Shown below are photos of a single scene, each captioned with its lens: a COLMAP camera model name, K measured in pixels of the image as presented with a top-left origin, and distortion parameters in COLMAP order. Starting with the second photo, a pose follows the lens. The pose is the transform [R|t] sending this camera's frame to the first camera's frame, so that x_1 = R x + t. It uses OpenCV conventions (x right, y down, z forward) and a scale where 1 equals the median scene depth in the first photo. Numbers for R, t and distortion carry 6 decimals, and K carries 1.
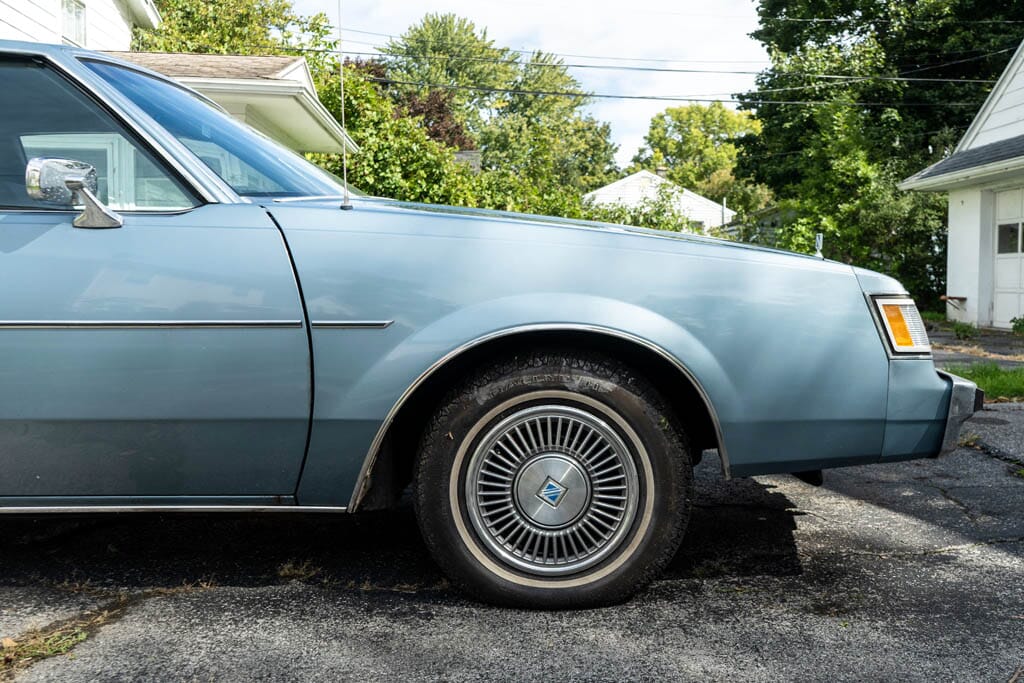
lens RADIAL K [[983.6, 0, 624.5], [0, 983.6, 306.1], [0, 0, 1]] dist [-0.001548, -0.006699]
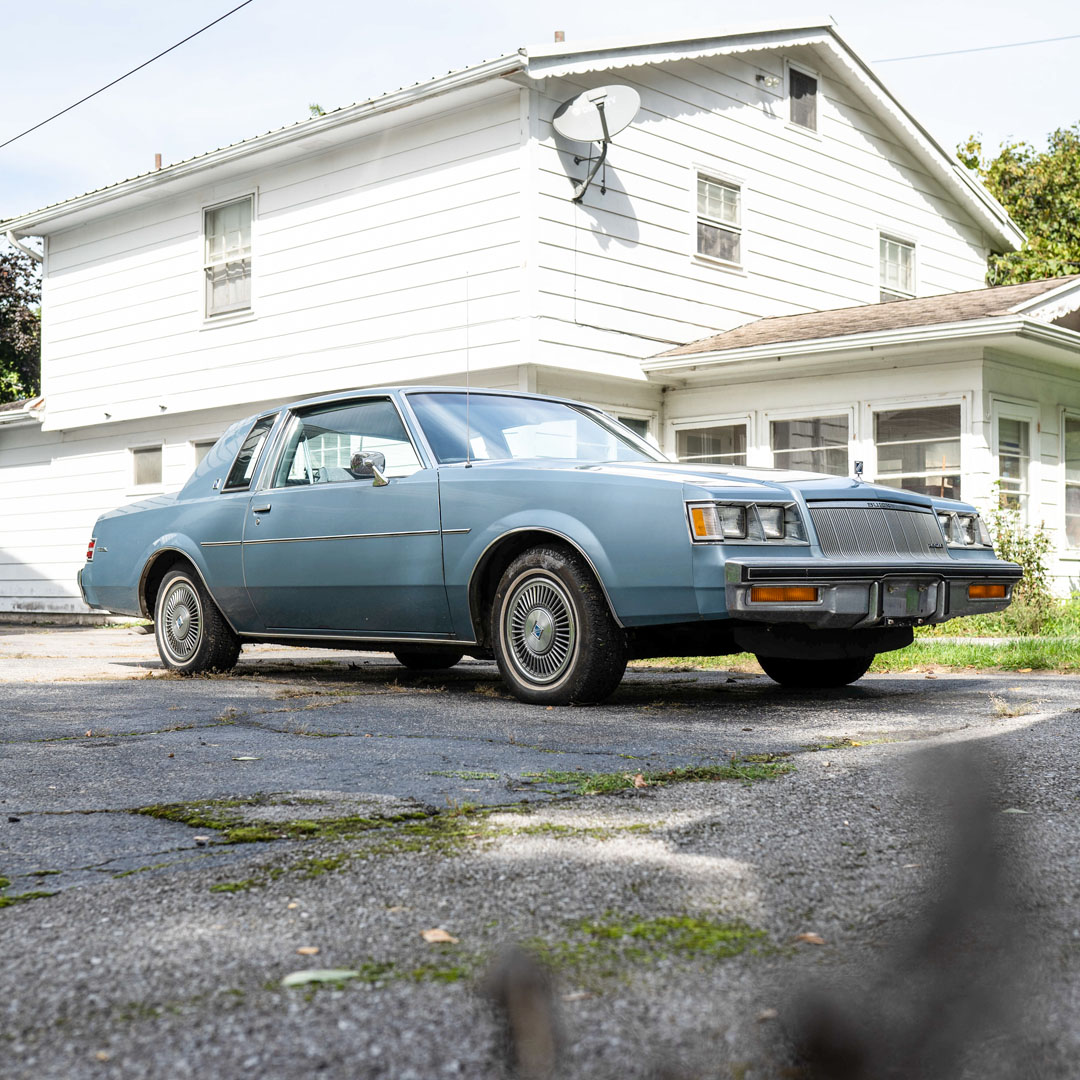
lens RADIAL K [[1594.6, 0, 540.0], [0, 1594.6, 540.0], [0, 0, 1]] dist [-0.023868, -0.105203]
pose [[0.626447, -0.029787, -0.778895, 0.245129], [-0.017662, 0.998471, -0.052389, 0.021659], [0.779264, 0.046576, 0.624963, -0.081580]]
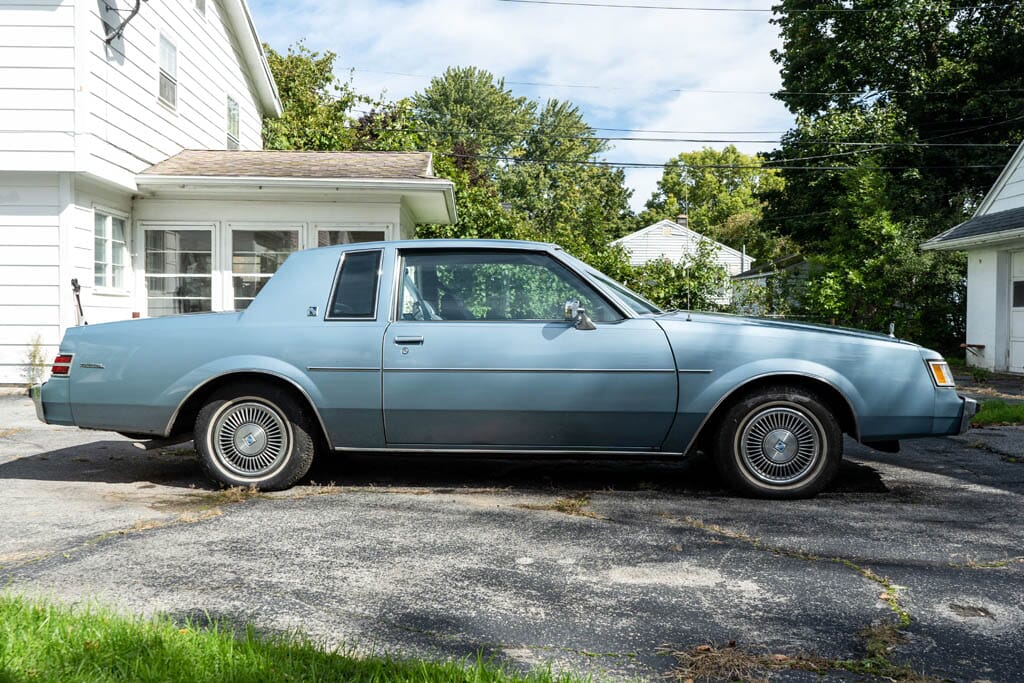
lens RADIAL K [[1010.7, 0, 506.6], [0, 1010.7, 326.3], [0, 0, 1]] dist [-0.005144, 0.000579]
pose [[0.993755, 0.003080, -0.111545, -0.053446], [-0.005210, 0.999809, -0.018812, -0.004803], [0.111466, 0.019276, 0.993581, -0.167545]]
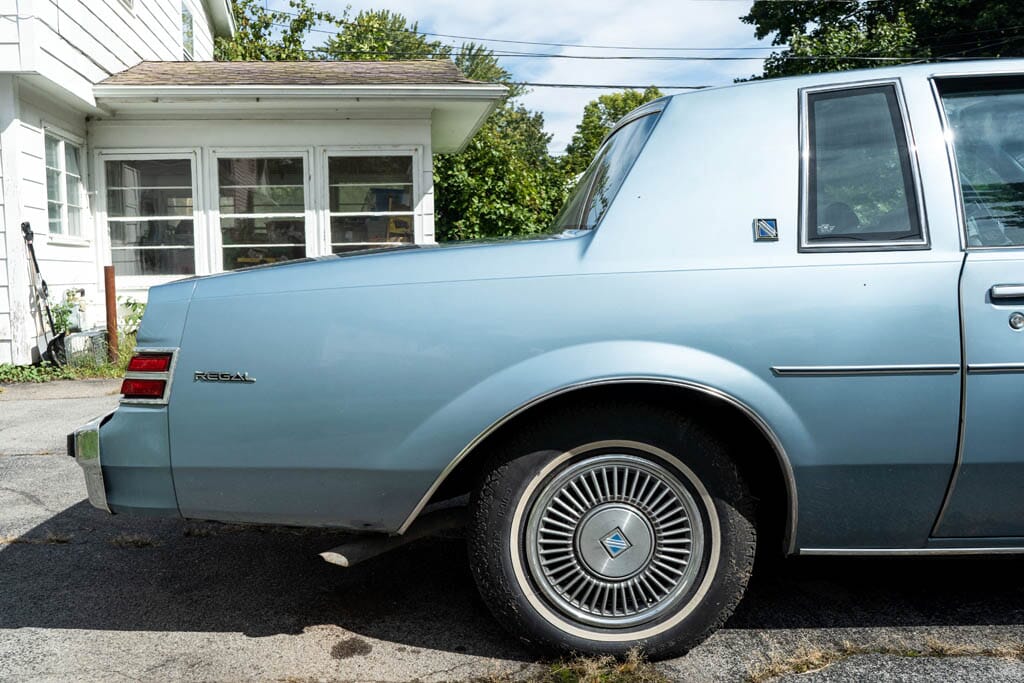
lens RADIAL K [[955.8, 0, 429.6], [0, 955.8, 347.2], [0, 0, 1]] dist [-0.006270, -0.004938]
pose [[0.996893, -0.017671, -0.076758, -0.173653], [0.021925, 0.998249, 0.054940, -0.007553], [0.075652, -0.056452, 0.995535, 0.000977]]
